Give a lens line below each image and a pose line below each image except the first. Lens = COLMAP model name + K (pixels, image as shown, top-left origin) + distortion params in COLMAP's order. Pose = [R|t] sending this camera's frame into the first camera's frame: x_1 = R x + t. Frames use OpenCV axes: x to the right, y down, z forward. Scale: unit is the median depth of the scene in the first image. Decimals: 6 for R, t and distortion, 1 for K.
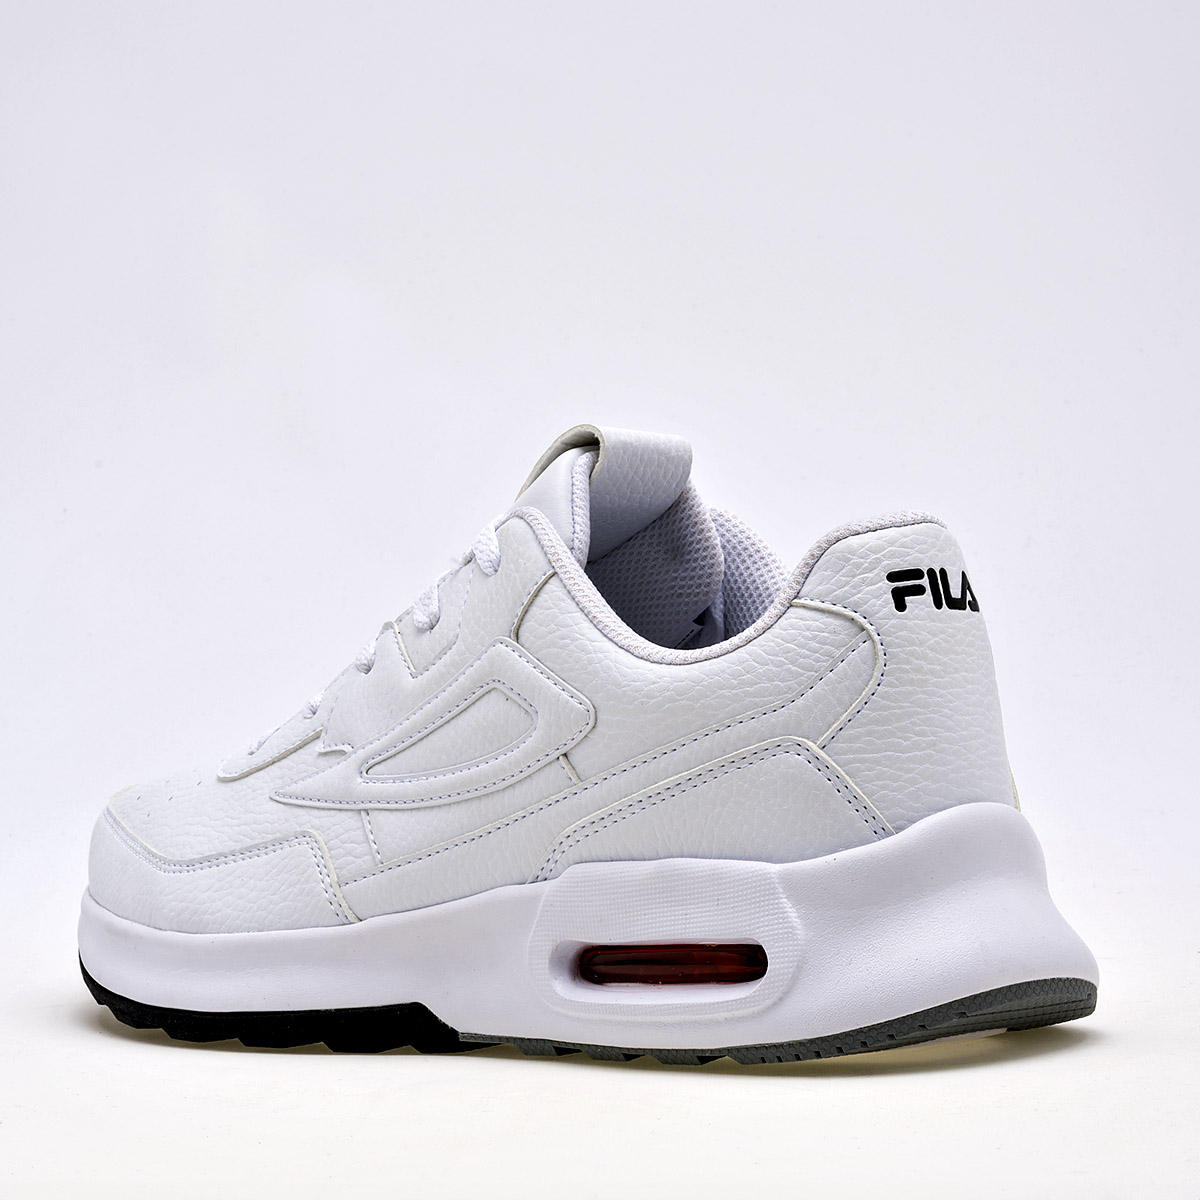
lens RADIAL K [[3333.0, 0, 600.0], [0, 3333.0, 600.0], [0, 0, 1]] dist [0.114674, -1.097839]
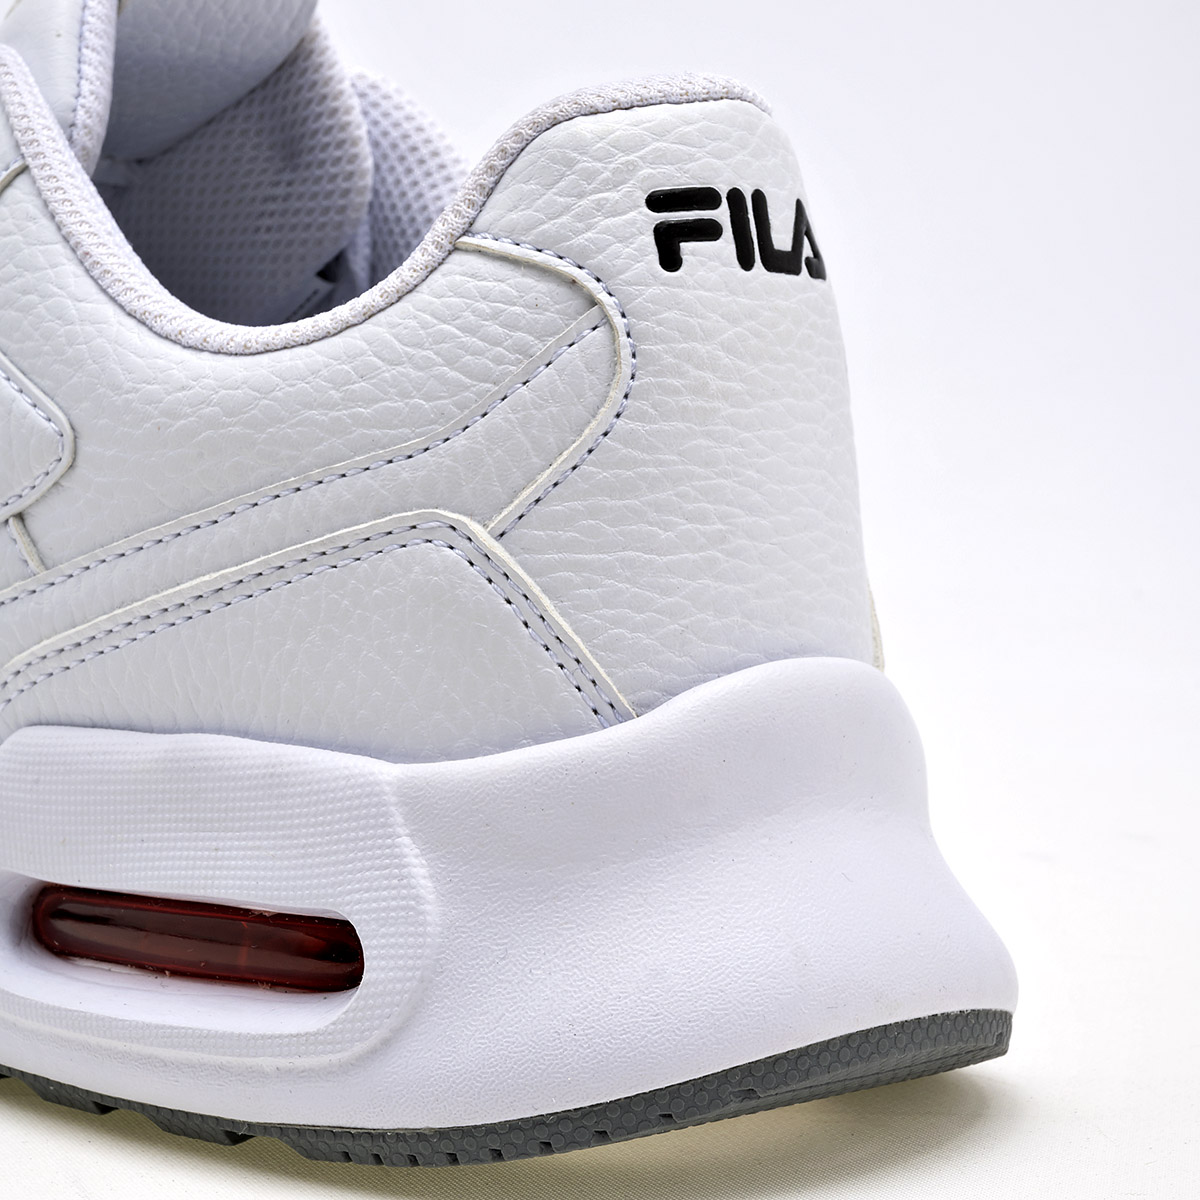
lens RADIAL K [[2755.8, 0, 600.5], [0, 2755.8, 393.0], [0, 0, 1]] dist [0.058309, 0.023214]
pose [[0.998202, 0.048210, 0.035627, 0.065440], [-0.049689, 0.997887, 0.041856, 0.004891], [-0.033534, -0.043551, 0.998488, 0.582748]]
